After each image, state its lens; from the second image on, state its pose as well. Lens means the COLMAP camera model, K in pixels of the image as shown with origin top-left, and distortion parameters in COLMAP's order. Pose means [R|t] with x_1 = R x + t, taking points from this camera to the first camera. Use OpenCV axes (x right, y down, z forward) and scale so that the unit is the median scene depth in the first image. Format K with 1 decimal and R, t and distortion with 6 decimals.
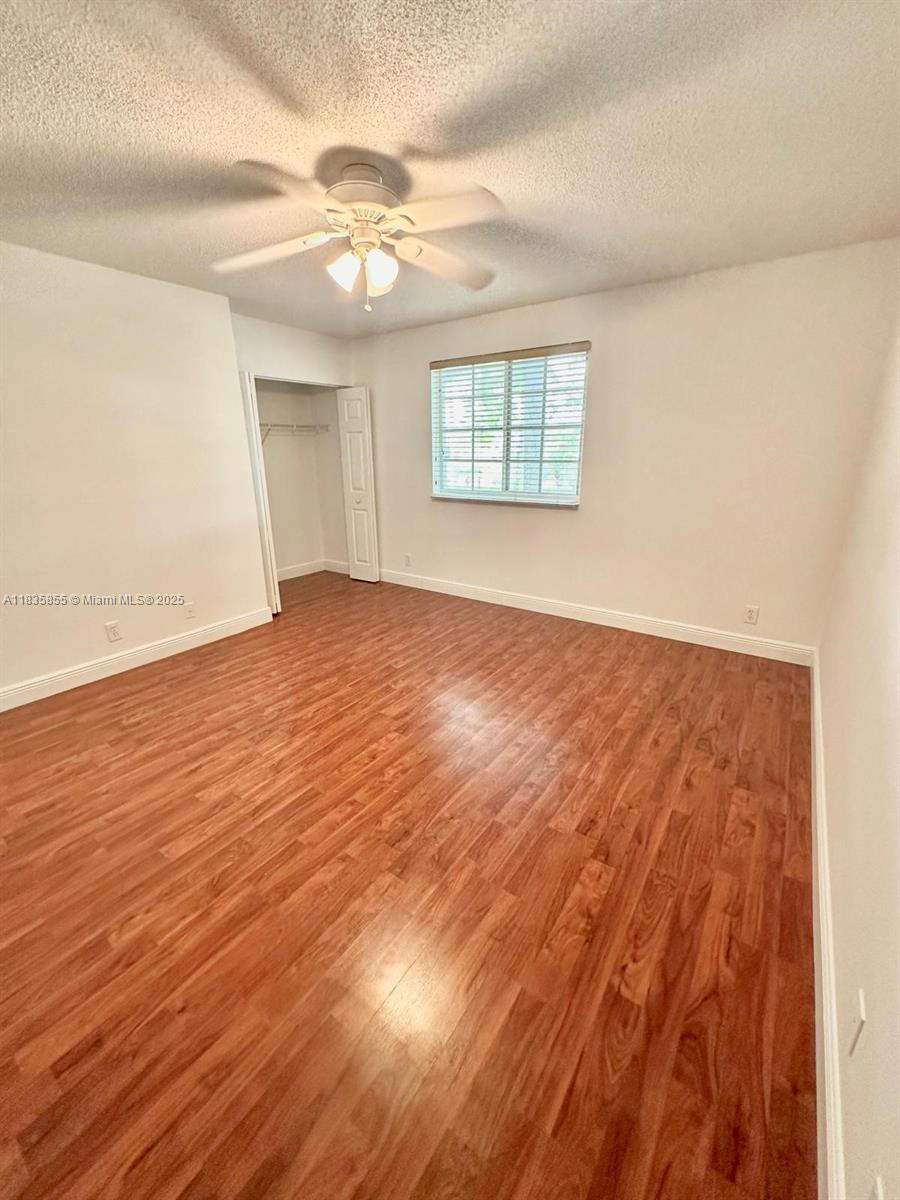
lens RADIAL K [[479.3, 0, 447.3], [0, 479.3, 599.3], [0, 0, 1]] dist [-0.003662, 0.000219]
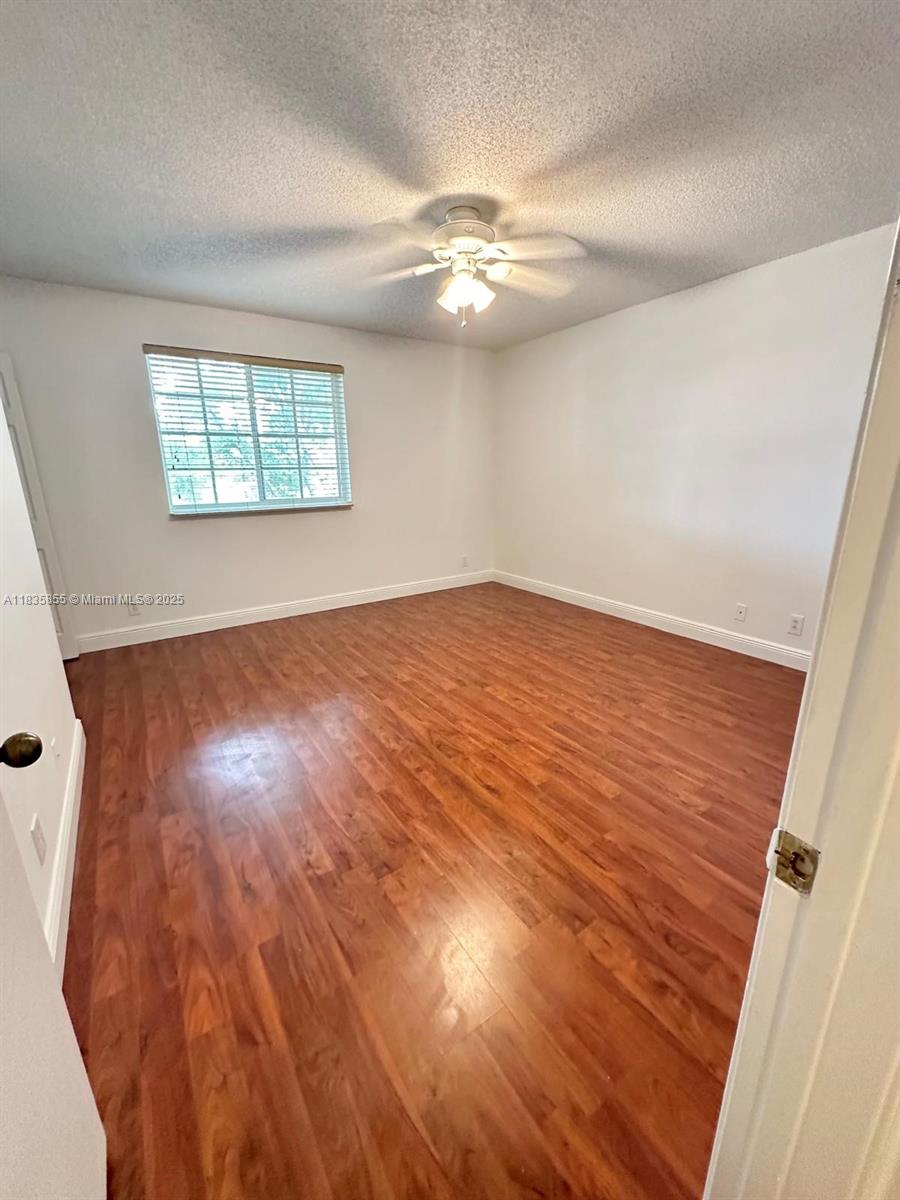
lens RADIAL K [[479.3, 0, 453.4], [0, 479.3, 599.7], [0, 0, 1]] dist [-0.003662, 0.000219]
pose [[0.346062, -0.245457, 0.905534, -0.868516], [0.292419, 0.945312, 0.144487, -0.087088], [-0.891477, 0.214794, 0.398913, 0.429440]]
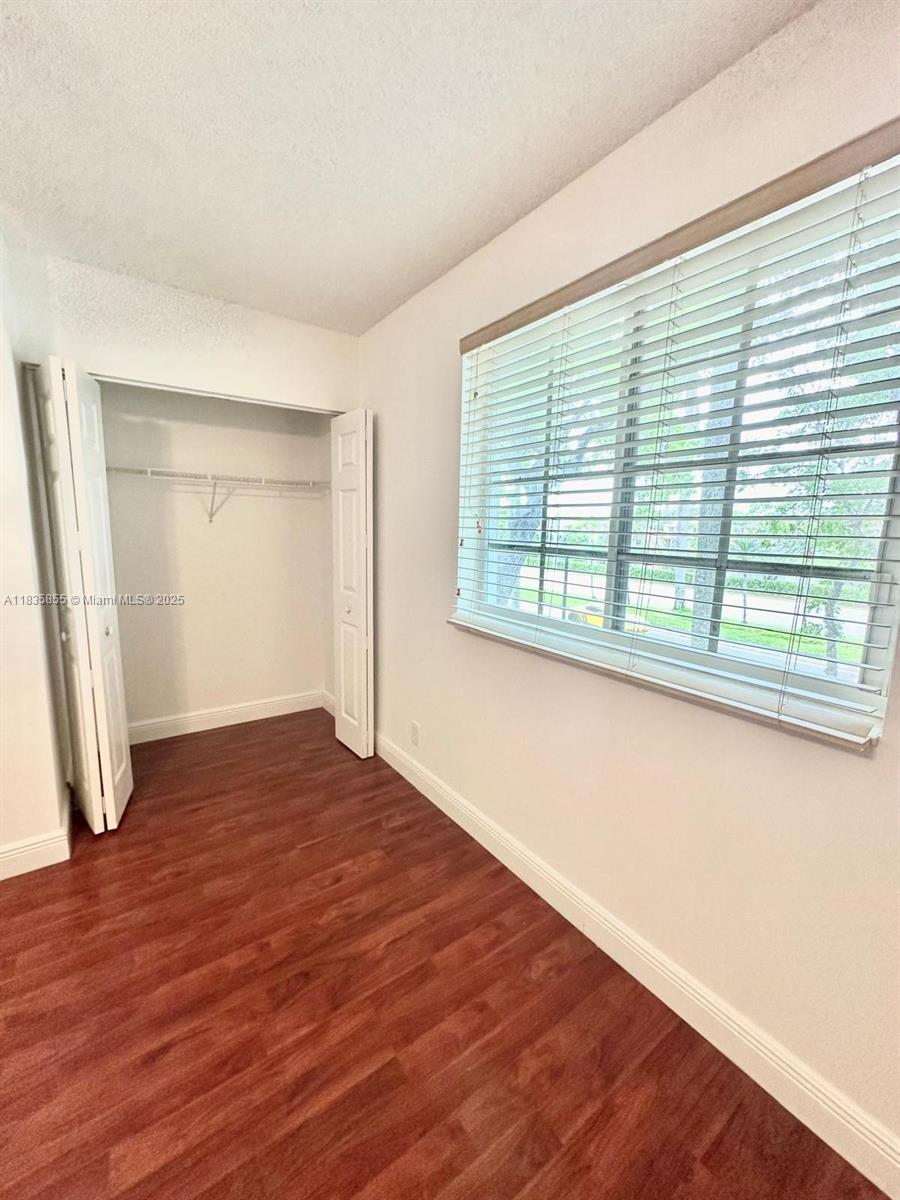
lens RADIAL K [[479.3, 0, 445.2], [0, 479.3, 597.2], [0, 0, 1]] dist [-0.003662, 0.000219]
pose [[0.939227, 0.076692, -0.334620, 0.159698], [-0.127835, 0.982760, -0.133572, -0.245103], [0.318607, 0.168230, 0.932839, 0.793258]]
